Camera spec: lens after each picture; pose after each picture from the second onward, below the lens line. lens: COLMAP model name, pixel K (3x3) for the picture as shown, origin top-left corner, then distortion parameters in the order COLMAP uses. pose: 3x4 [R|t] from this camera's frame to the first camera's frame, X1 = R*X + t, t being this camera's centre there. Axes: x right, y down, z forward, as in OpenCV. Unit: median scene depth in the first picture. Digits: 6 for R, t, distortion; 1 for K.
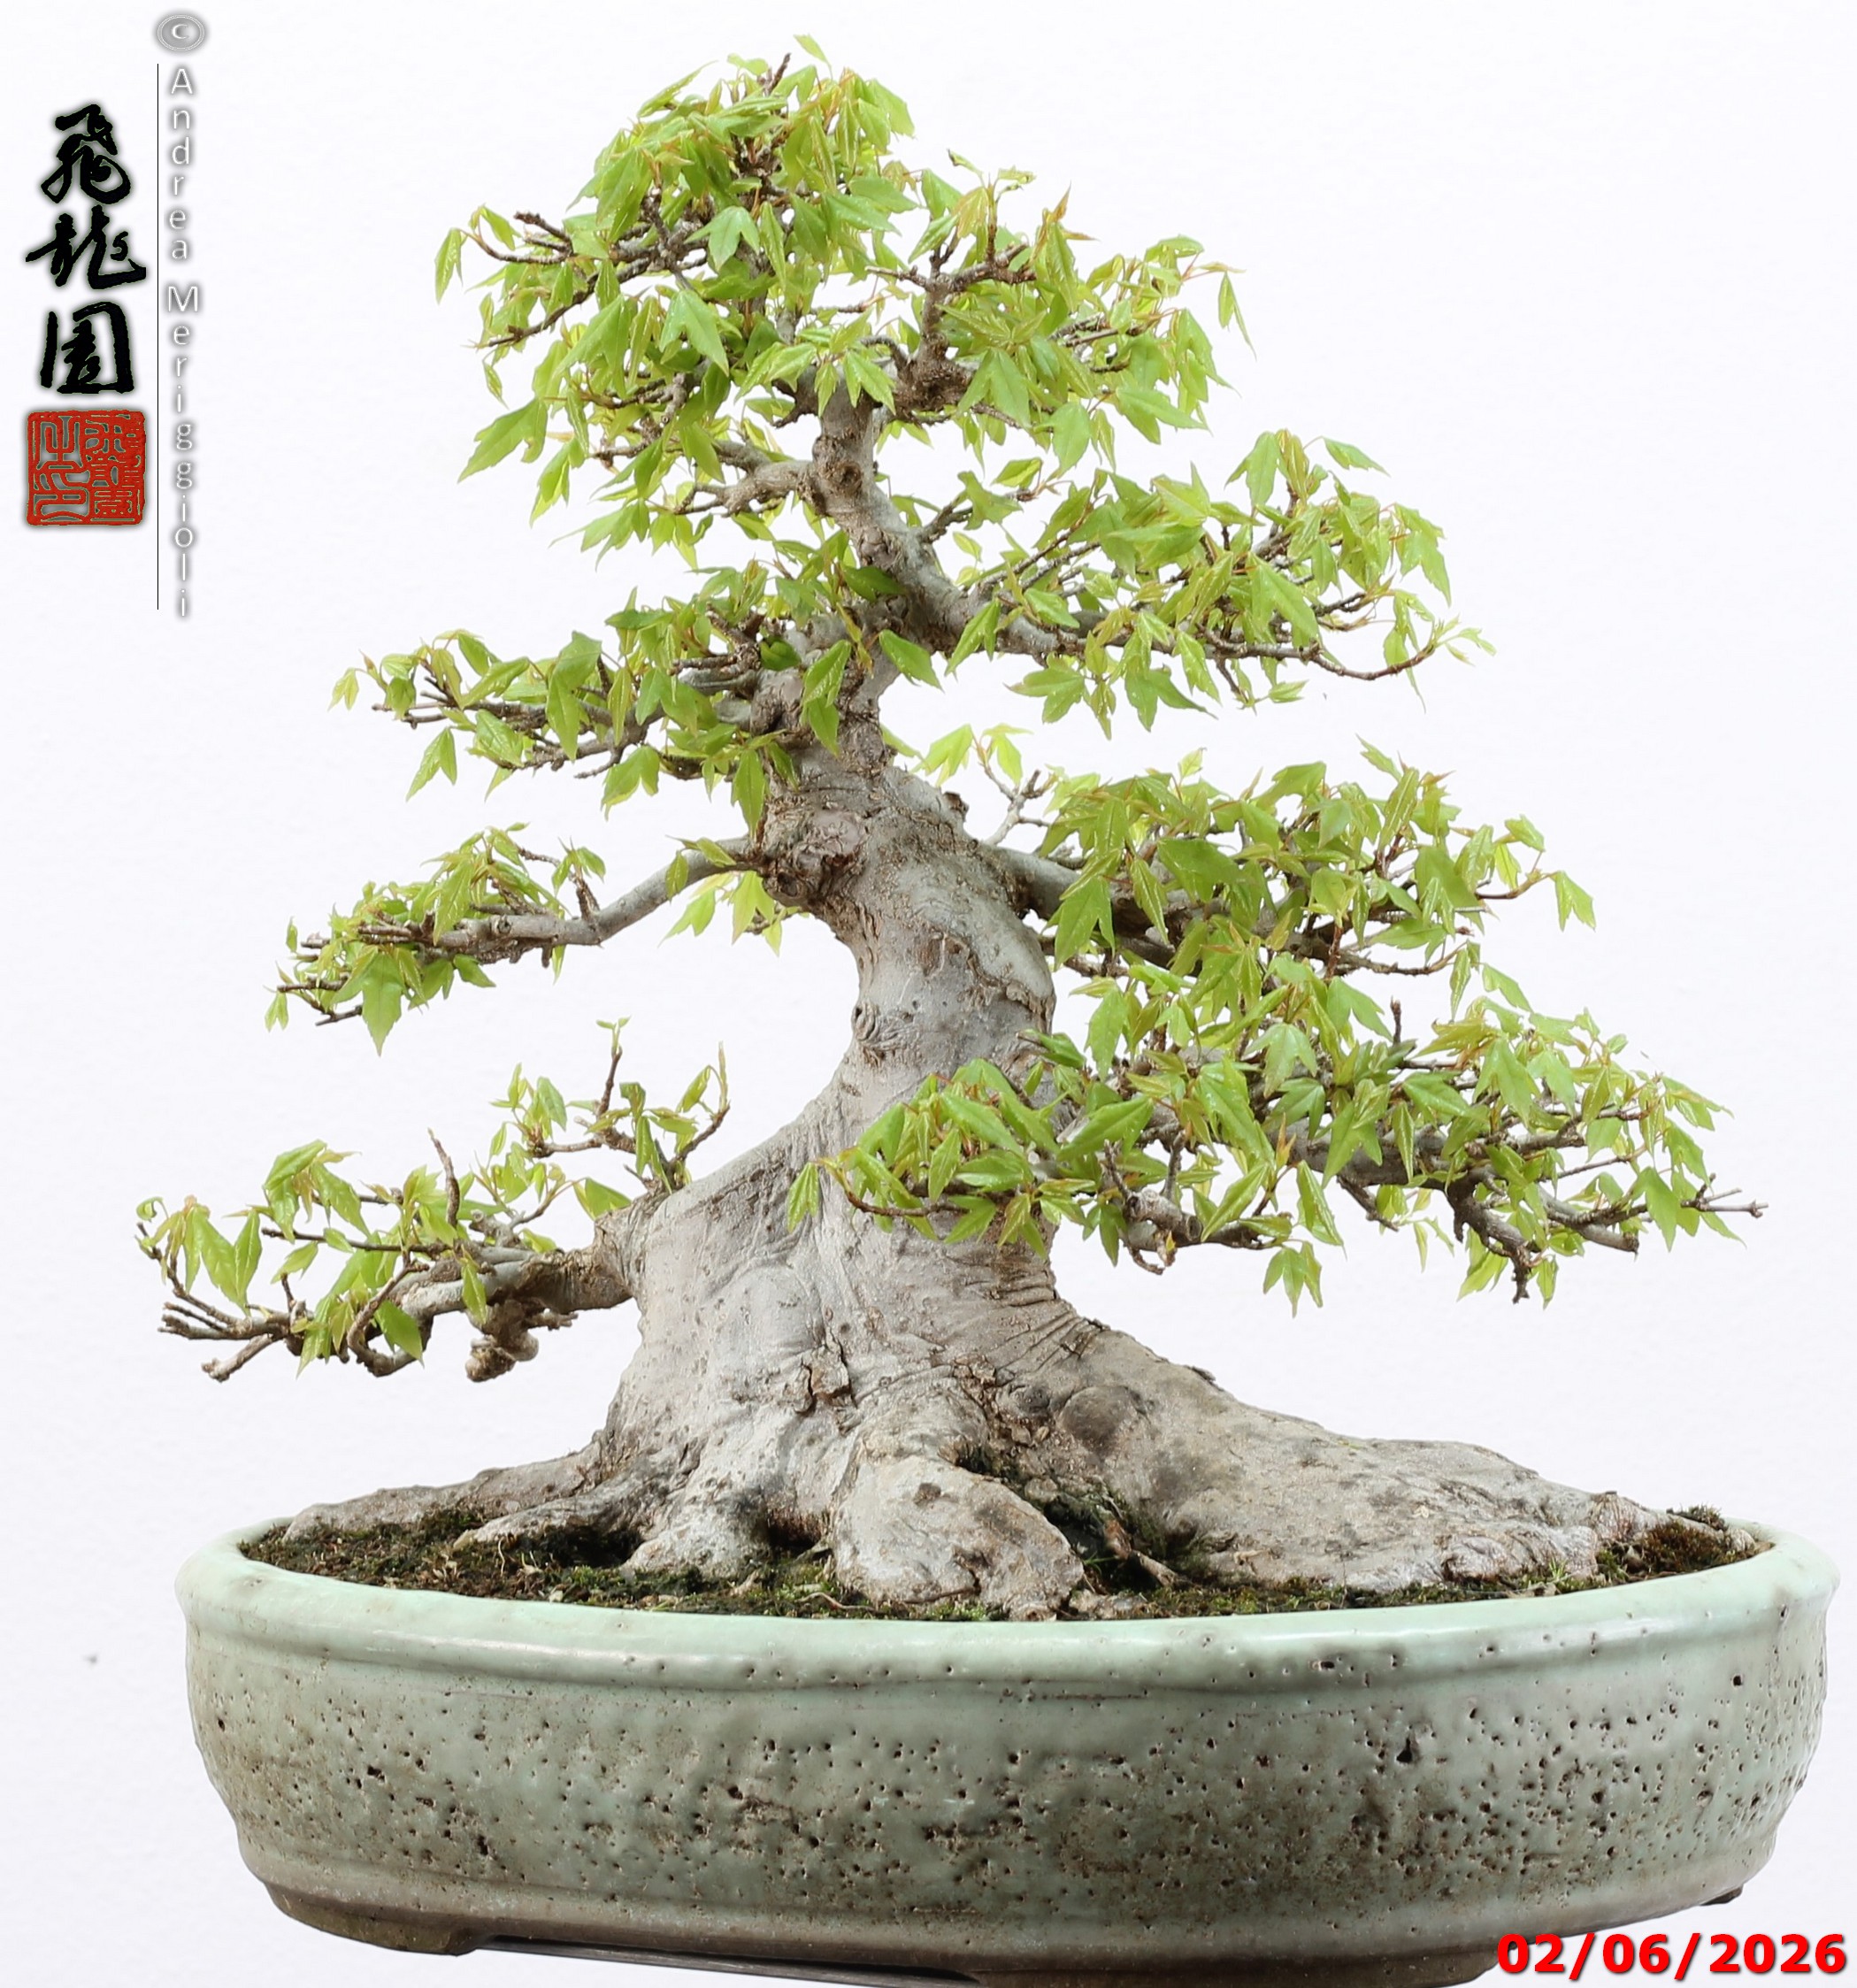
lens RADIAL K [[8189.7, 0, 846.7], [0, 8189.7, 992.0], [0, 0, 1]] dist [-0.113480, 0.159582]
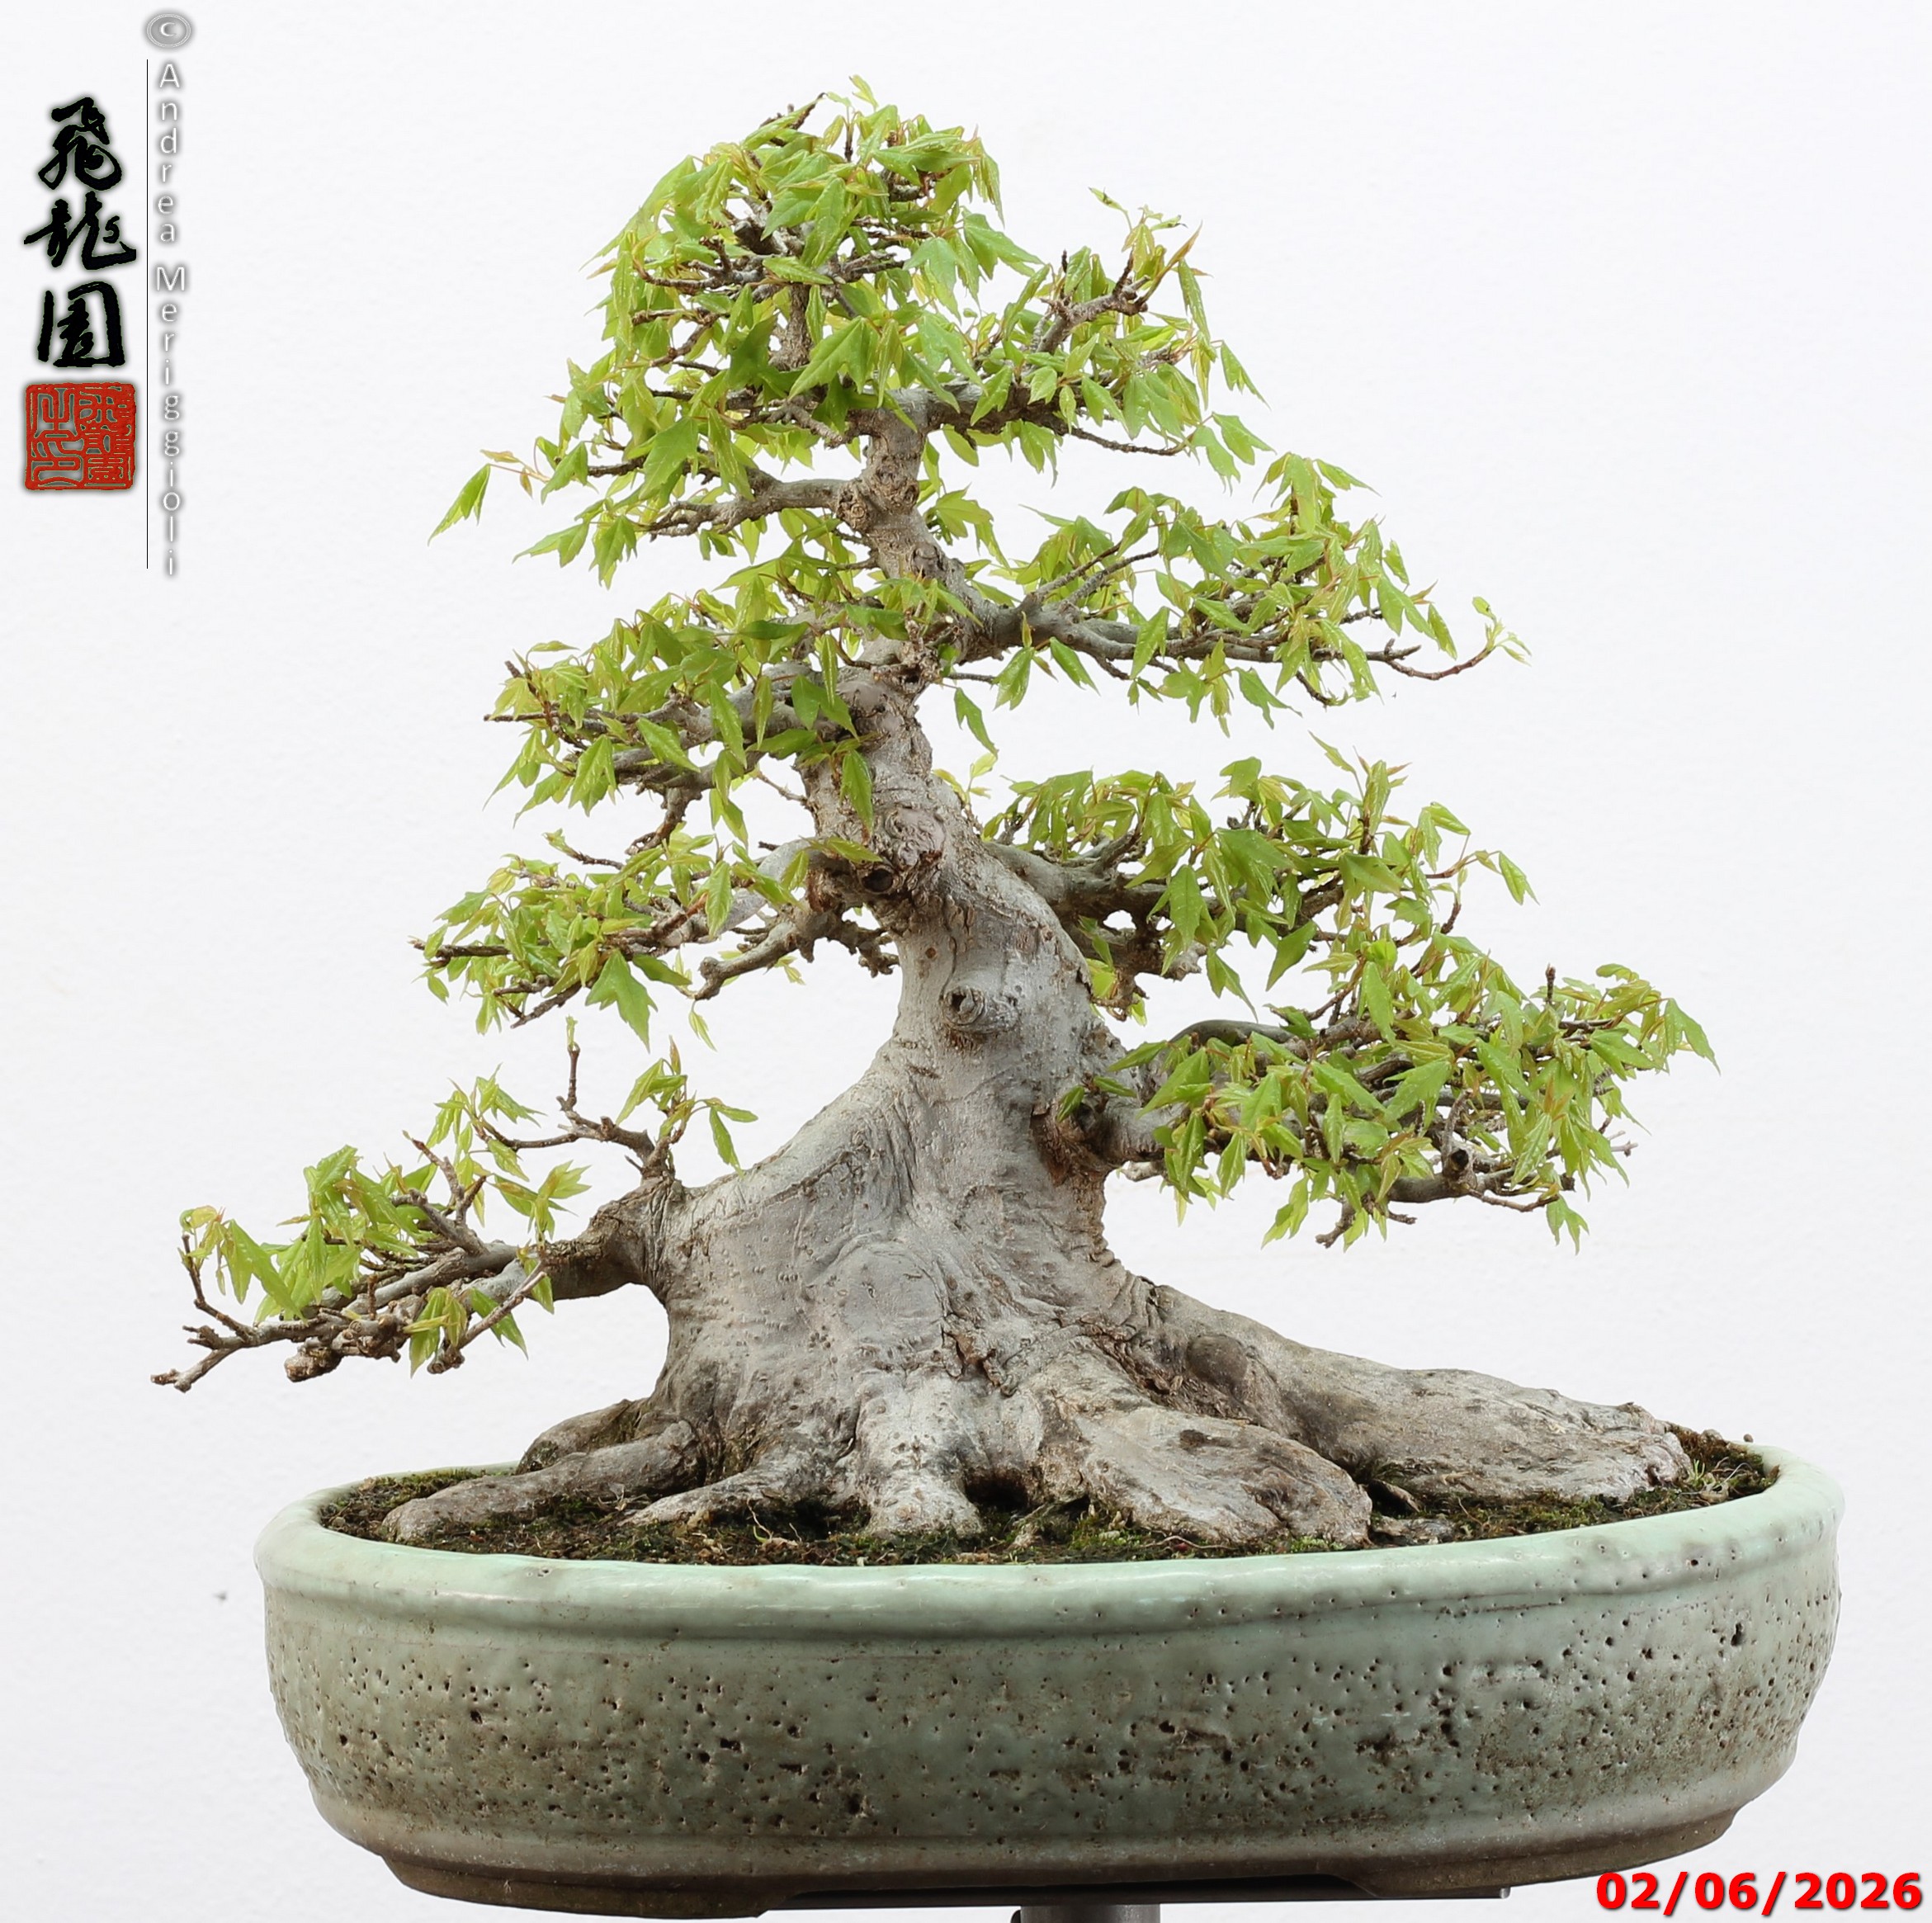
lens RADIAL K [[7621.3, 0, 987.0], [0, 7621.3, 998.0], [0, 0, 1]] dist [-0.040914, -1.684152]
pose [[0.836250, -0.030652, 0.547490, -0.548462], [0.032579, 0.999450, 0.006194, -0.003646], [-0.547379, 0.012657, 0.836789, 0.174487]]
